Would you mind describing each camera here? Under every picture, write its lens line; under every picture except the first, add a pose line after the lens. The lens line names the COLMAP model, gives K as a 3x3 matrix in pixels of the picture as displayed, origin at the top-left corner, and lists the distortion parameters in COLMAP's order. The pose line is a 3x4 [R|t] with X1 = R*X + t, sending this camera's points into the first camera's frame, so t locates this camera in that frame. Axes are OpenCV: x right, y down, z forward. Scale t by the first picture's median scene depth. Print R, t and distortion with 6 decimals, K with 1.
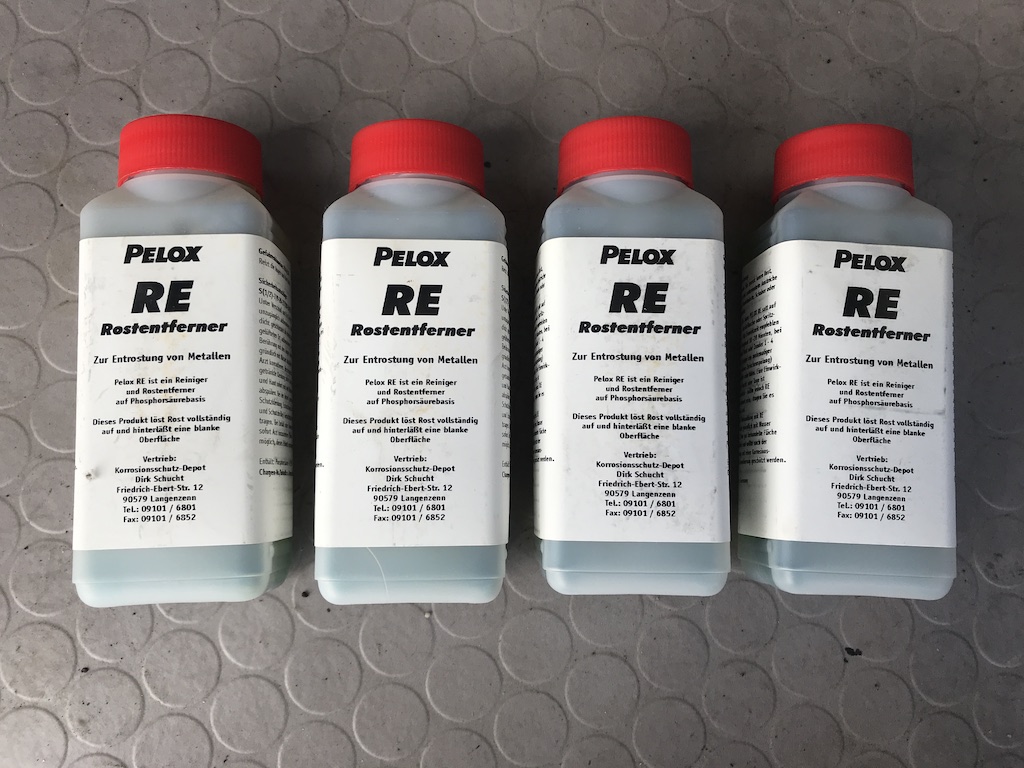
lens RADIAL K [[914.4, 0, 510.7], [0, 914.4, 376.4], [0, 0, 1]] dist [-0.008340, 0.043116]
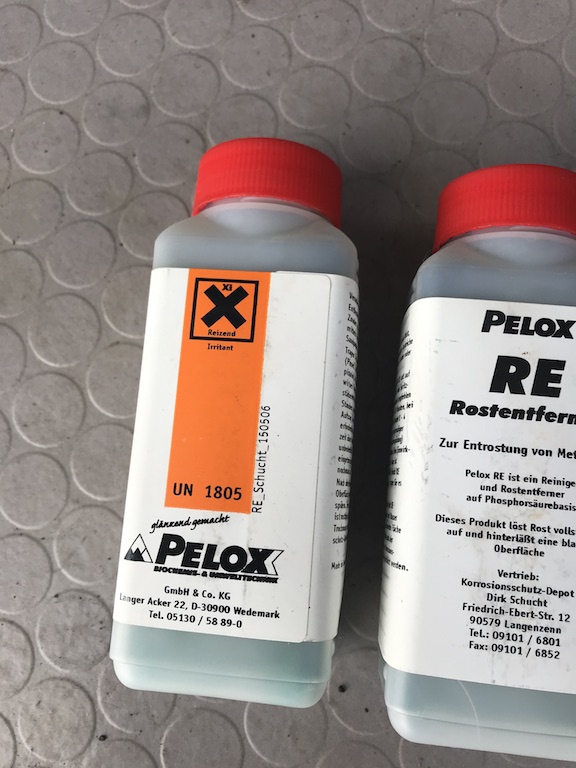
lens RADIAL K [[653.3, 0, 290.9], [0, 653.3, 382.2], [0, 0, 1]] dist [0.004312, 0.001078]
pose [[0.987290, 0.081927, -0.136187, -0.213179], [-0.085667, 0.996085, -0.021828, -0.042759], [0.133866, 0.033217, 0.990443, 0.350950]]
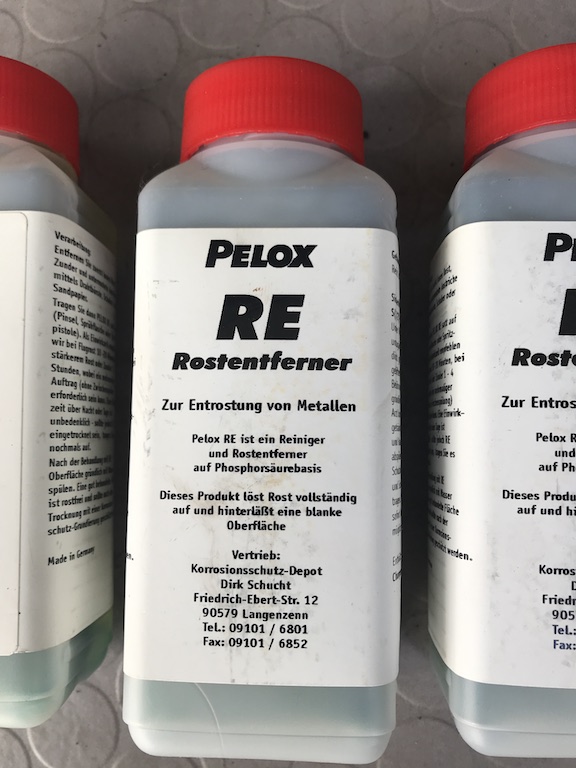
lens RADIAL K [[653.3, 0, 287.3], [0, 653.3, 377.8], [0, 0, 1]] dist [0.004312, 0.001078]
pose [[0.994216, 0.006715, -0.107192, -0.031980], [-0.002442, 0.999199, 0.039947, -0.052037], [0.107374, -0.039454, 0.993436, 0.465396]]
